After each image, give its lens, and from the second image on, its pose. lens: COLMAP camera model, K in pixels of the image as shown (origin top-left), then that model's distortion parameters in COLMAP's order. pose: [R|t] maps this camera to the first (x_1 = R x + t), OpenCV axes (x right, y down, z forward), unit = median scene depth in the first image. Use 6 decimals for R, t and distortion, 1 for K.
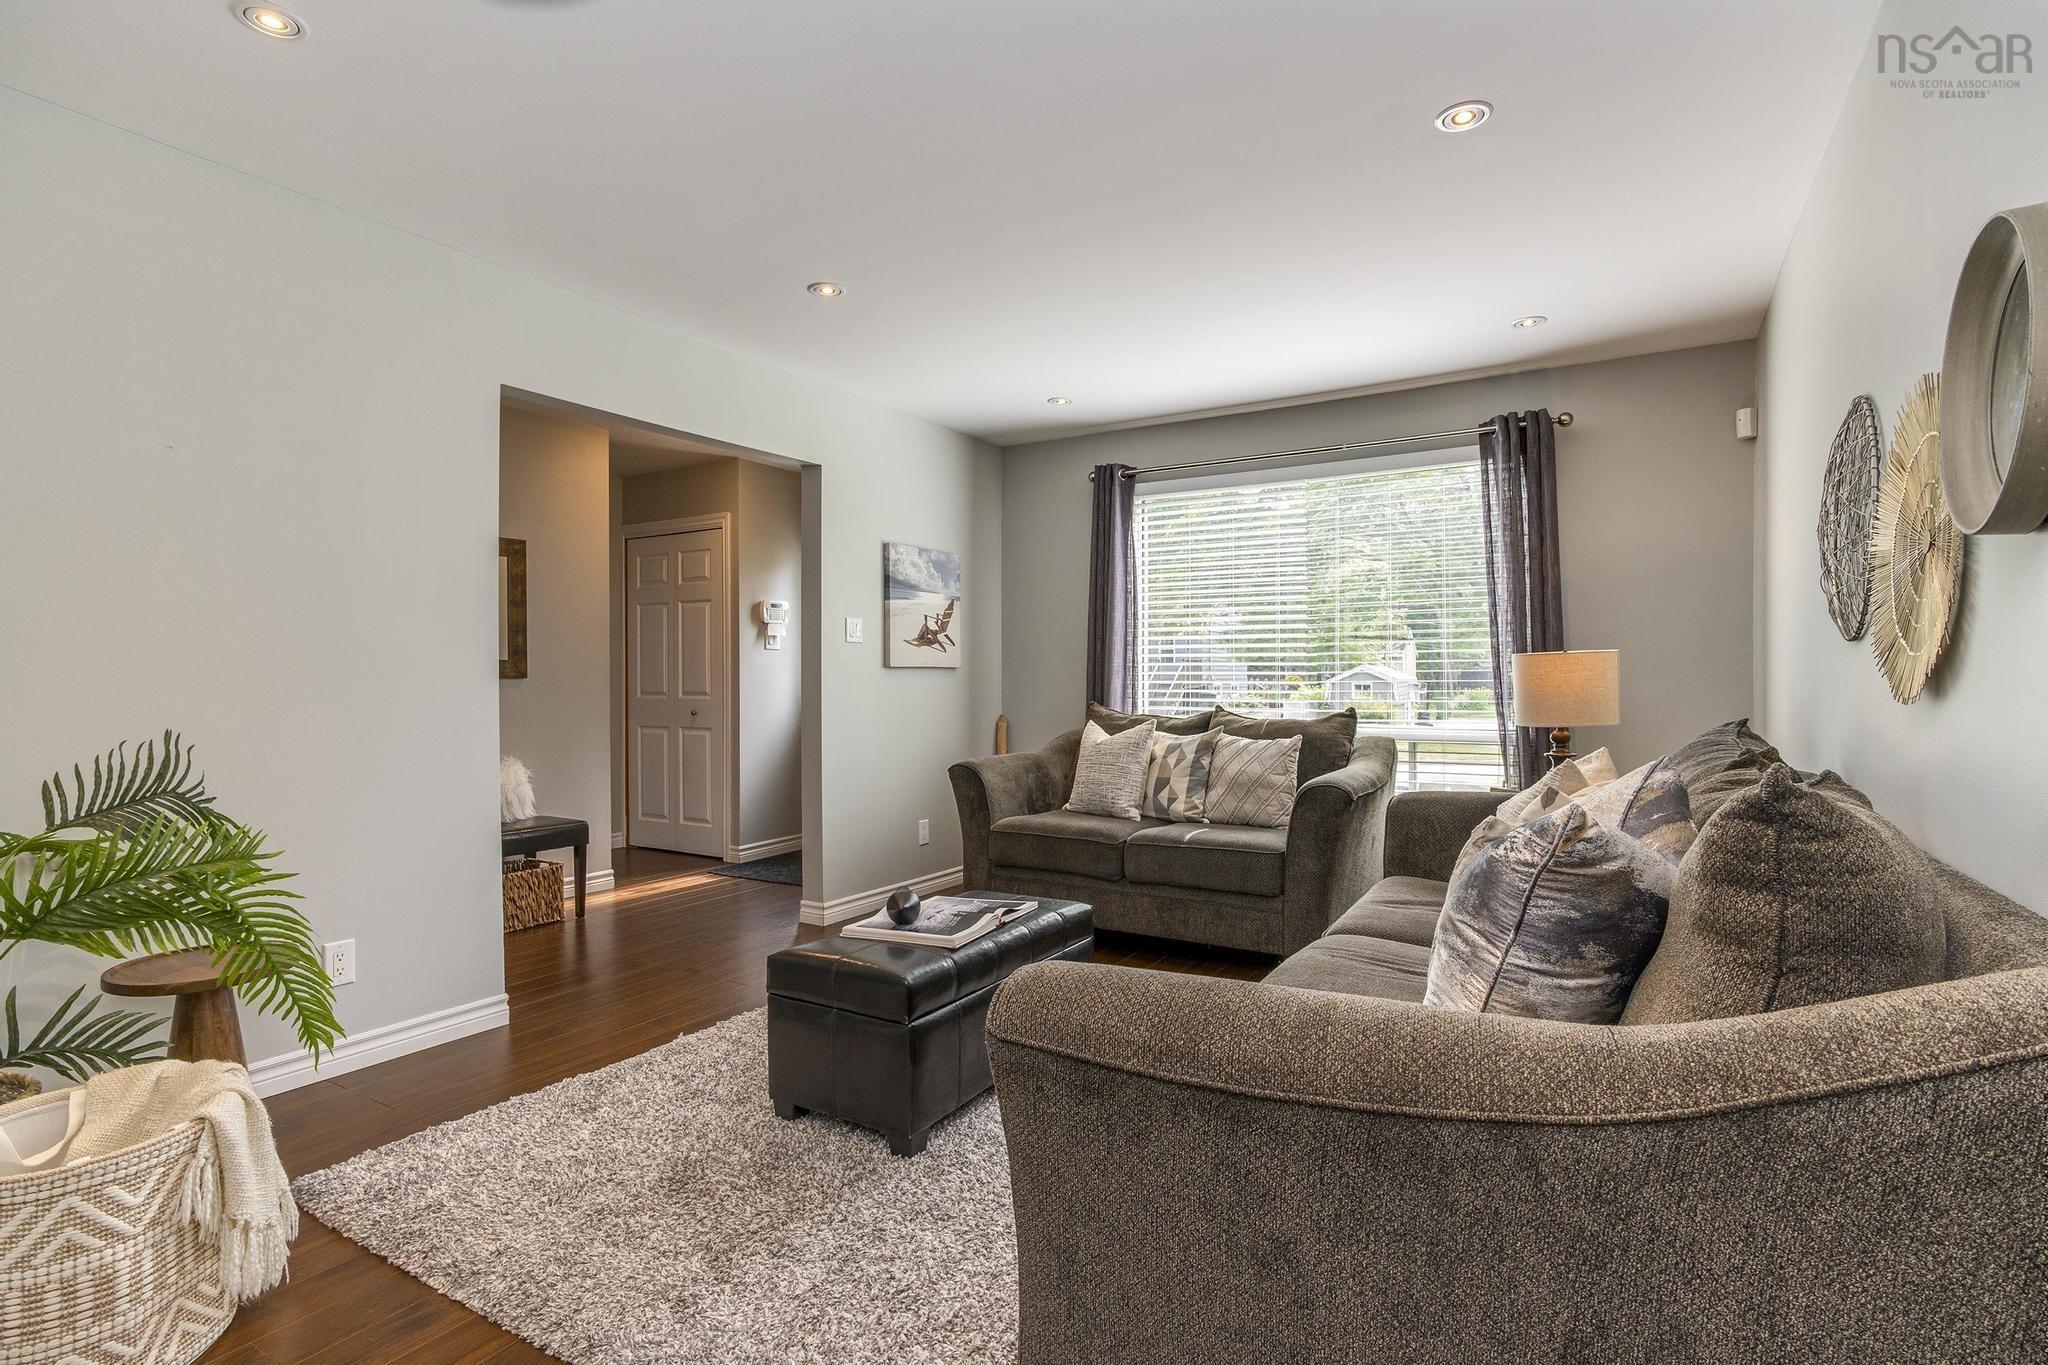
lens RADIAL K [[982.7, 0, 1027.2], [0, 982.7, 672.1], [0, 0, 1]] dist [-0.028806, 0.000104]
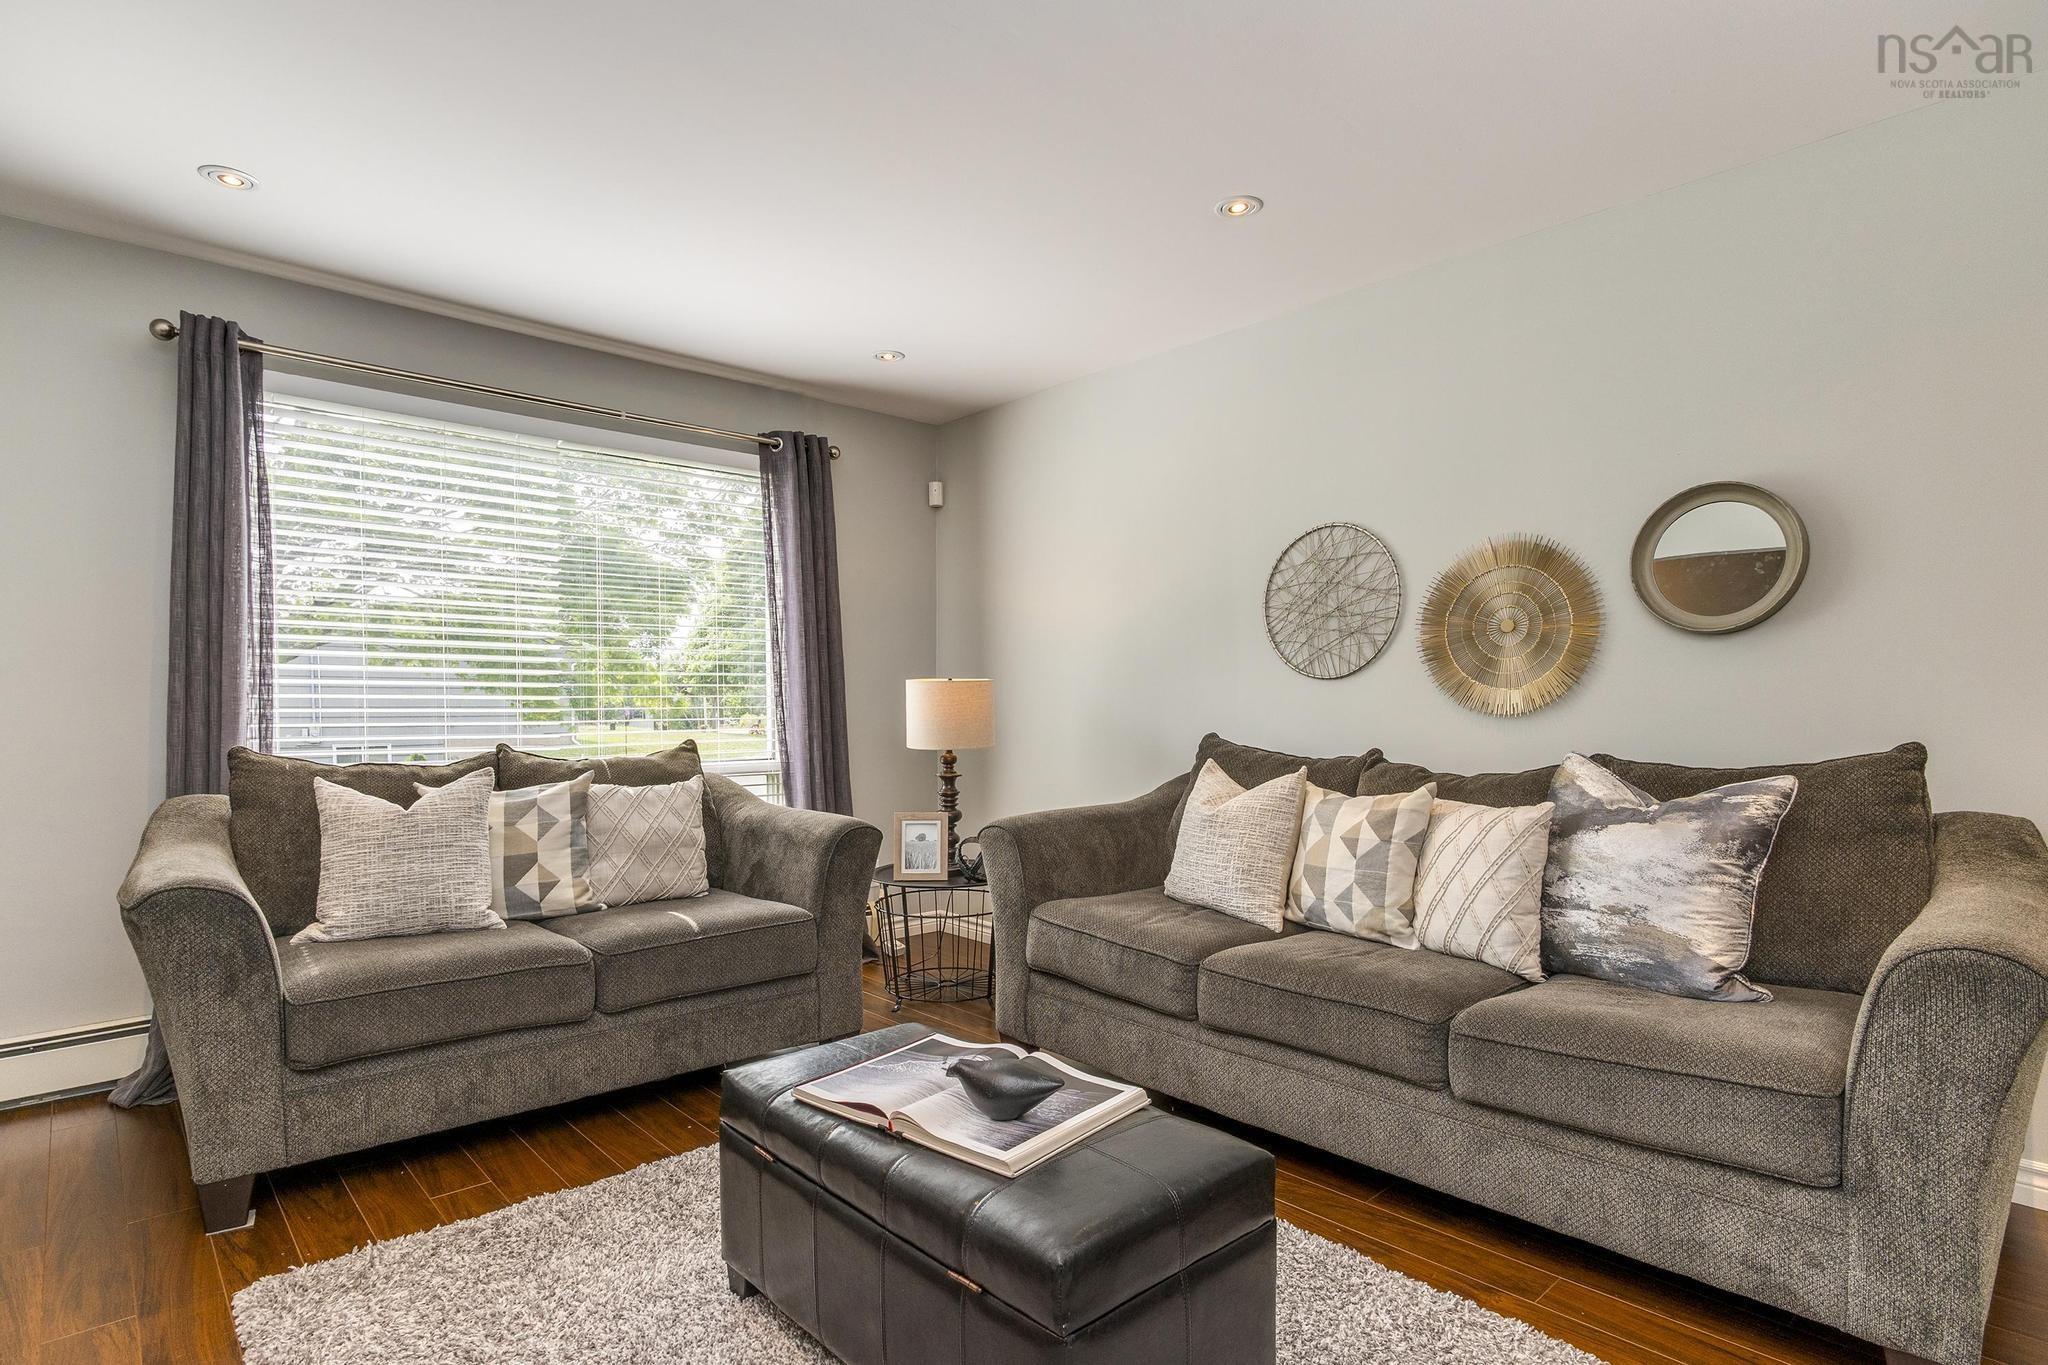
lens RADIAL K [[1040.5, 0, 1009.8], [0, 1040.5, 706.7], [0, 0, 1]] dist [-0.003449, 0.000386]
pose [[0.286363, -0.000102, 0.958121, -0.437080], [-0.006494, 0.999977, 0.002047, 0.004787], [-0.958099, -0.006808, 0.286355, 0.494808]]
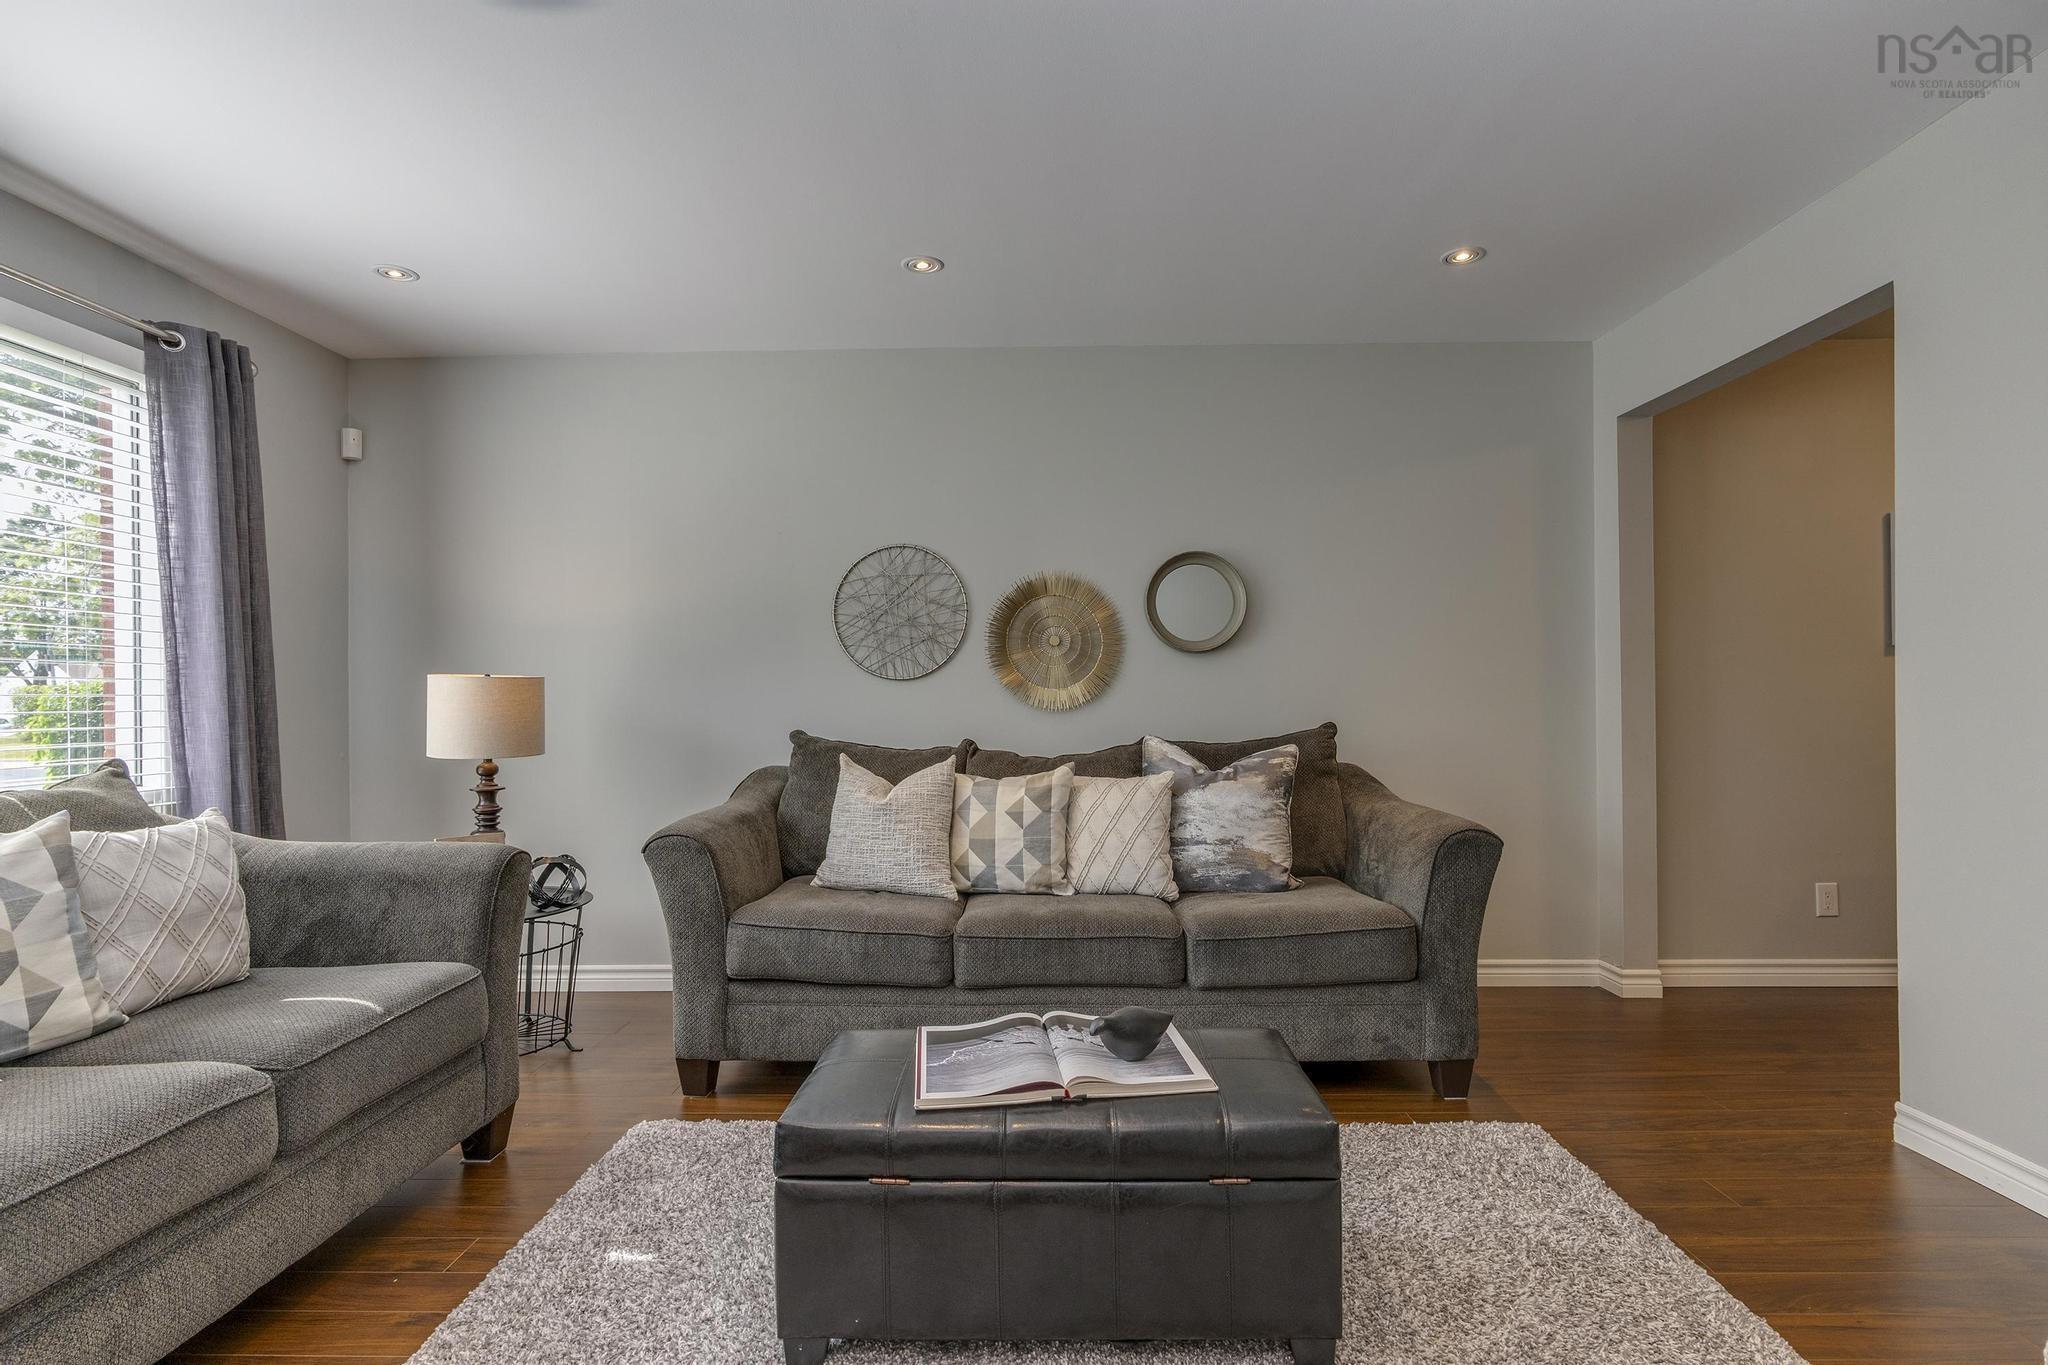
lens RADIAL K [[1018.5, 0, 1009.3], [0, 1018.5, 691.7], [0, 0, 1]] dist [-0.003484, 0.000621]
pose [[-0.491040, 0.015047, 0.871007, -0.423645], [0.002298, 0.999870, -0.015978, 0.008007], [-0.871134, -0.005844, -0.491010, 0.851200]]
